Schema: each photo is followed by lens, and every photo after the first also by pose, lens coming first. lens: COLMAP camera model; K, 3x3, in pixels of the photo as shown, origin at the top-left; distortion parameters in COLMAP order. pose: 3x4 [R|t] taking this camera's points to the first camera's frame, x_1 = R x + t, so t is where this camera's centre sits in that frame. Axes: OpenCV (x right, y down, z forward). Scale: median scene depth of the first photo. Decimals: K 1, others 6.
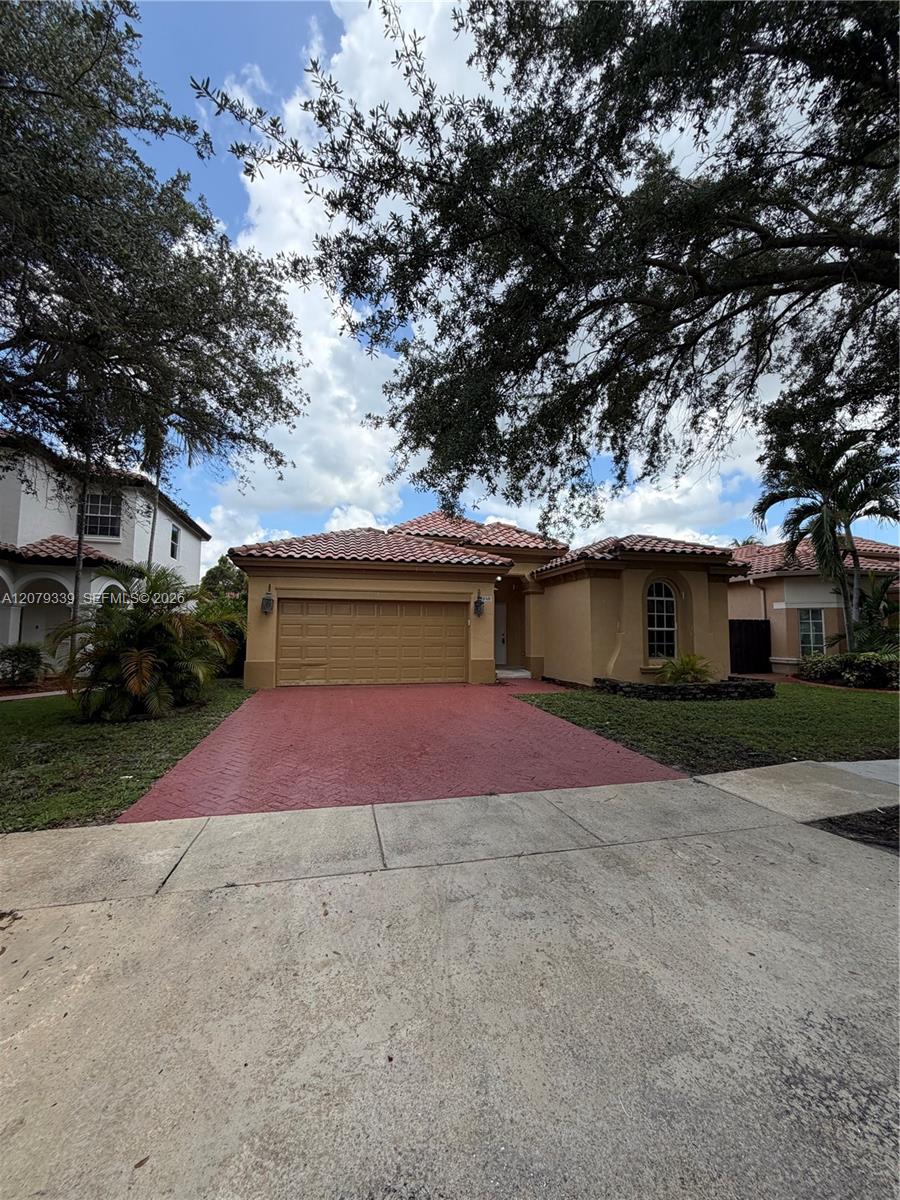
lens RADIAL K [[479.8, 0, 449.5], [0, 479.8, 593.2], [0, 0, 1]] dist [0.009077, -0.000069]
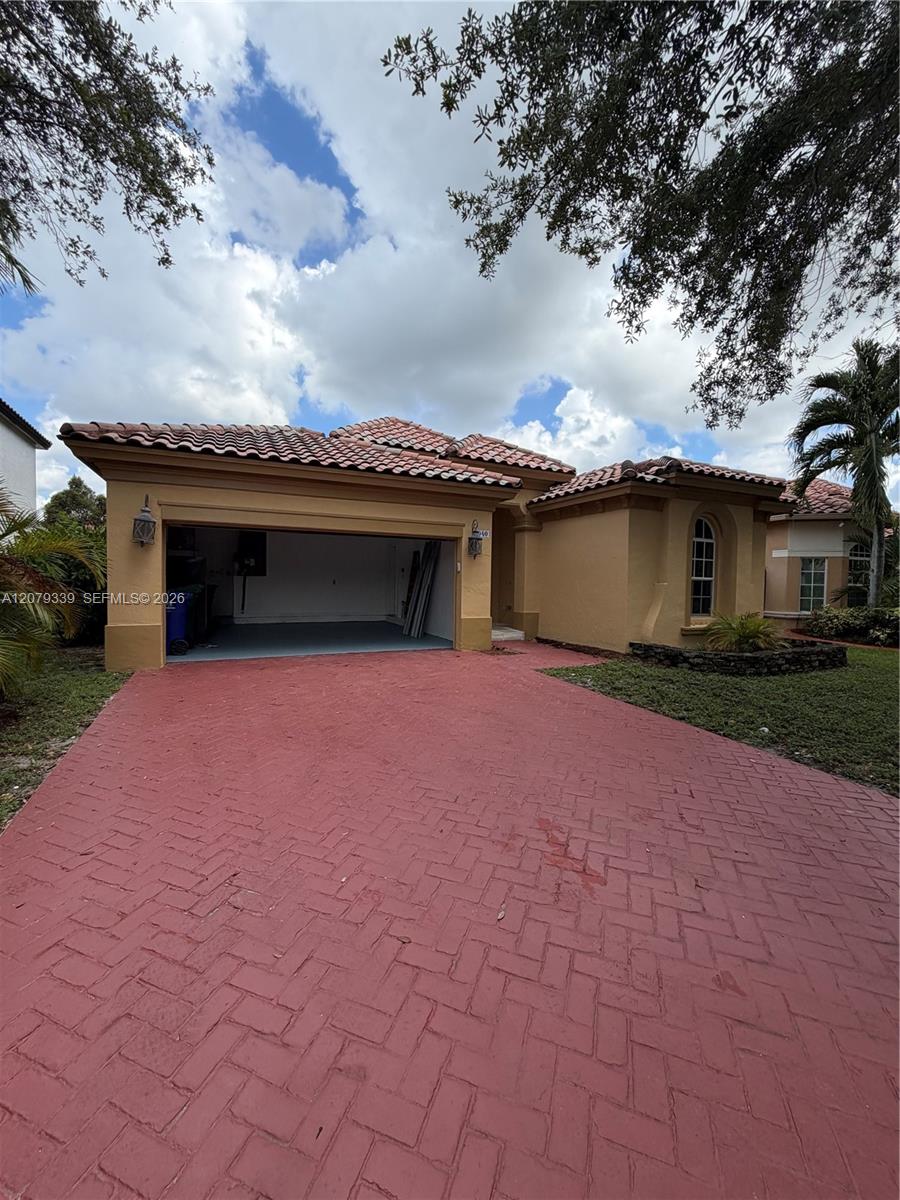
lens RADIAL K [[479.8, 0, 449.5], [0, 479.8, 593.2], [0, 0, 1]] dist [0.009077, -0.000069]
pose [[0.978688, 0.005265, 0.205287, -0.121292], [-0.027835, 0.993847, 0.107211, 0.024955], [-0.203459, -0.110640, 0.972812, 0.309554]]
